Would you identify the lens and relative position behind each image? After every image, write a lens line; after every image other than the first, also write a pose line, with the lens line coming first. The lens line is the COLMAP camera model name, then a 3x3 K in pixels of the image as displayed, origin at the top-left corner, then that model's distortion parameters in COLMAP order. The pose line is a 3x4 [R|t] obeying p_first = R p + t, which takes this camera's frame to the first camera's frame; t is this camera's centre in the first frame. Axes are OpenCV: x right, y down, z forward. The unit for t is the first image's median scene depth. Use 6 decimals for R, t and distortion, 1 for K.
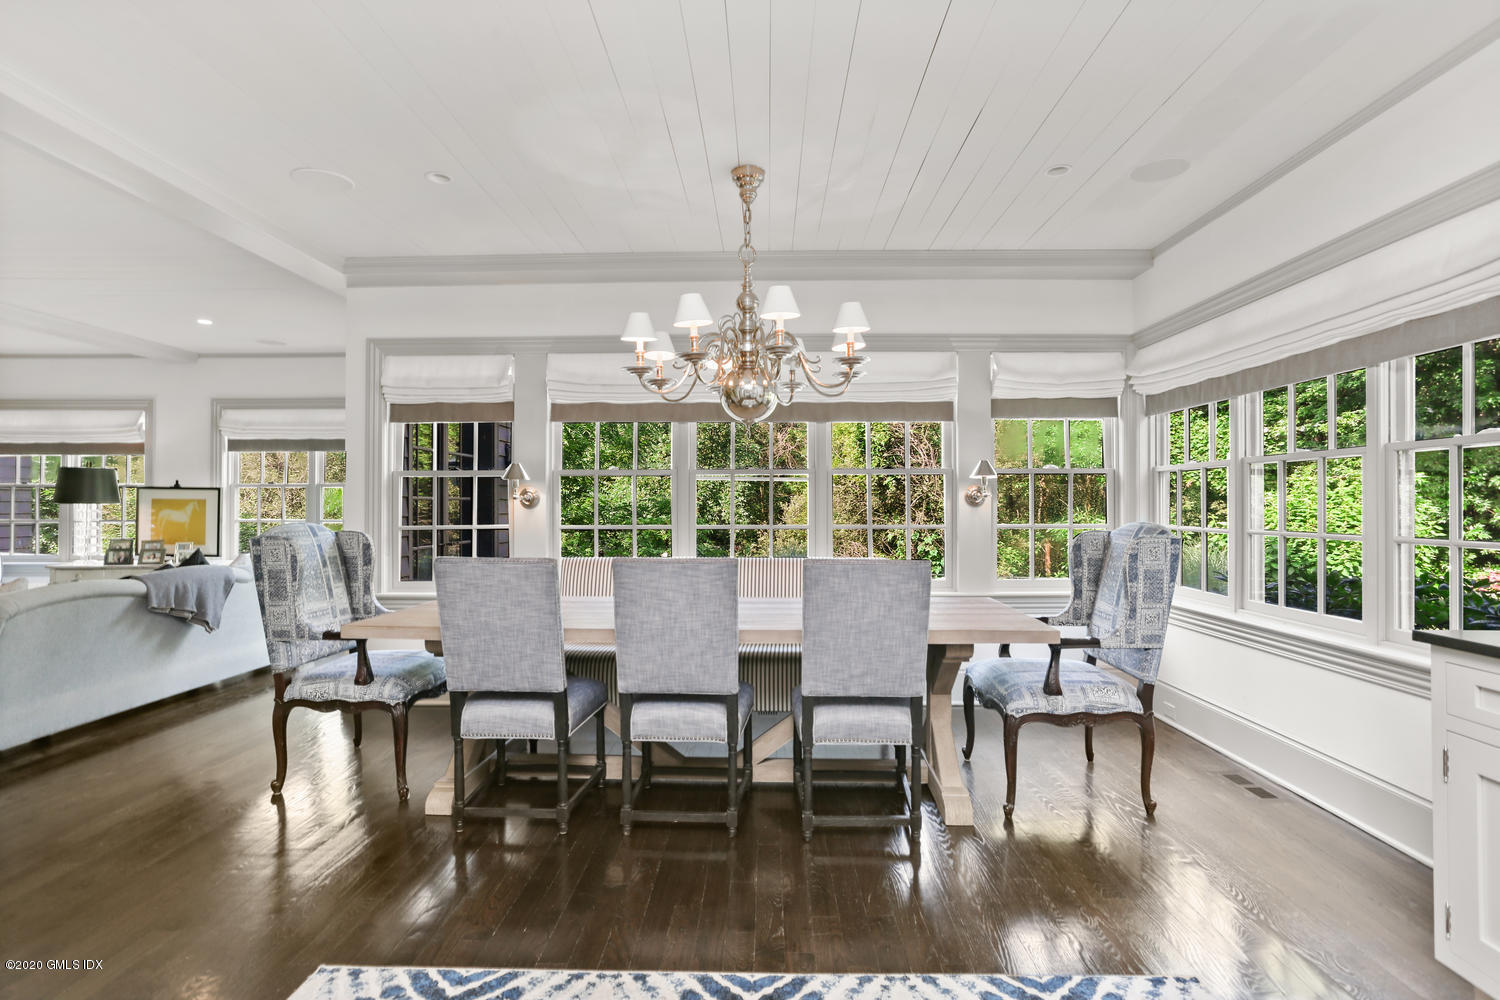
lens RADIAL K [[738.2, 0, 752.0], [0, 738.2, 499.0], [0, 0, 1]] dist [-0.025093, 0.009695]
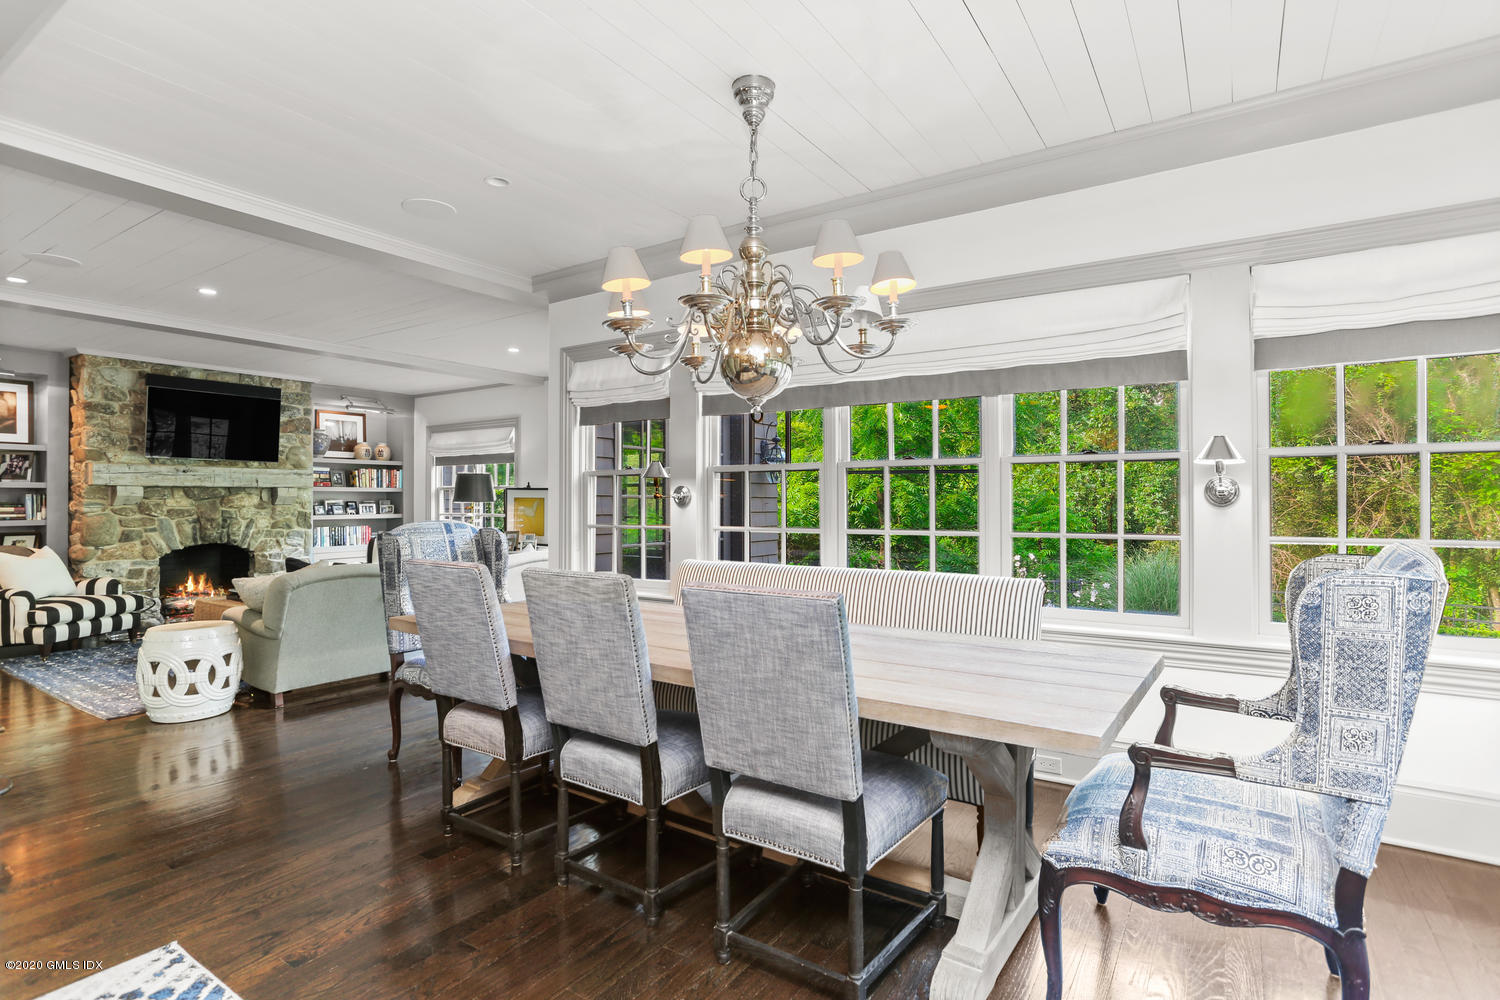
lens RADIAL K [[738.2, 0, 756.0], [0, 738.2, 497.5], [0, 0, 1]] dist [-0.025093, 0.009695]
pose [[0.849729, -0.002498, -0.527214, 0.410181], [0.003704, 0.999992, 0.001231, -0.001458], [0.527207, -0.002998, 0.849732, 0.330262]]
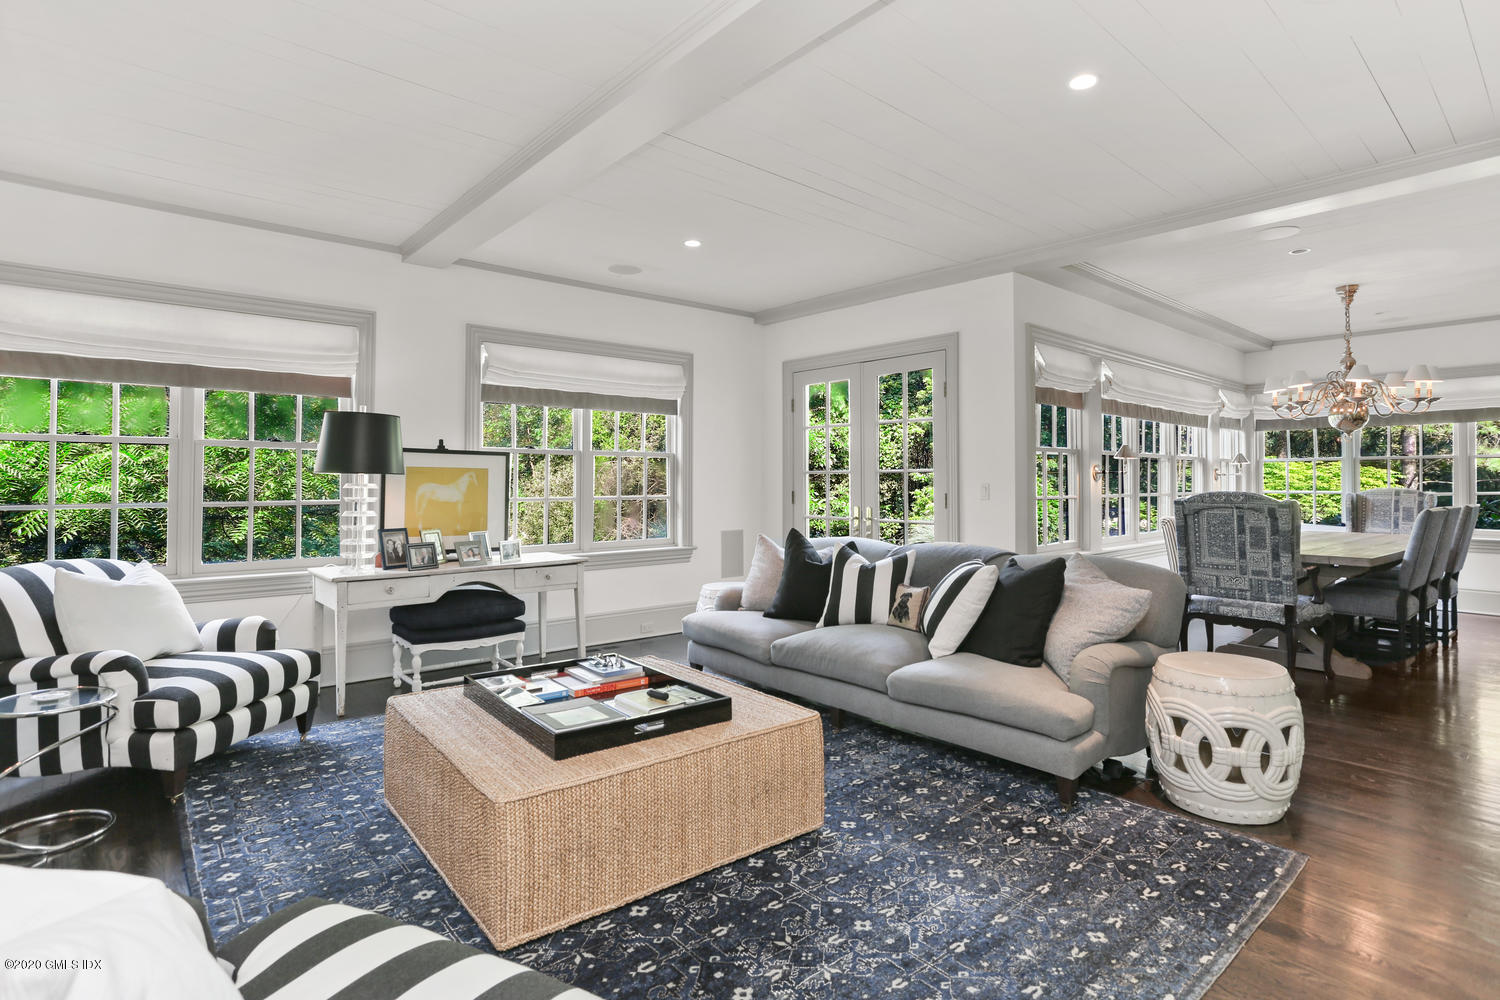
lens RADIAL K [[738.2, 0, 750.5], [0, 738.2, 492.0], [0, 0, 1]] dist [-0.025093, 0.009695]
pose [[0.740532, -0.001231, 0.672020, -2.256334], [-0.002487, 0.999986, 0.004572, 0.042386], [-0.672016, -0.005057, 0.740519, 0.663849]]
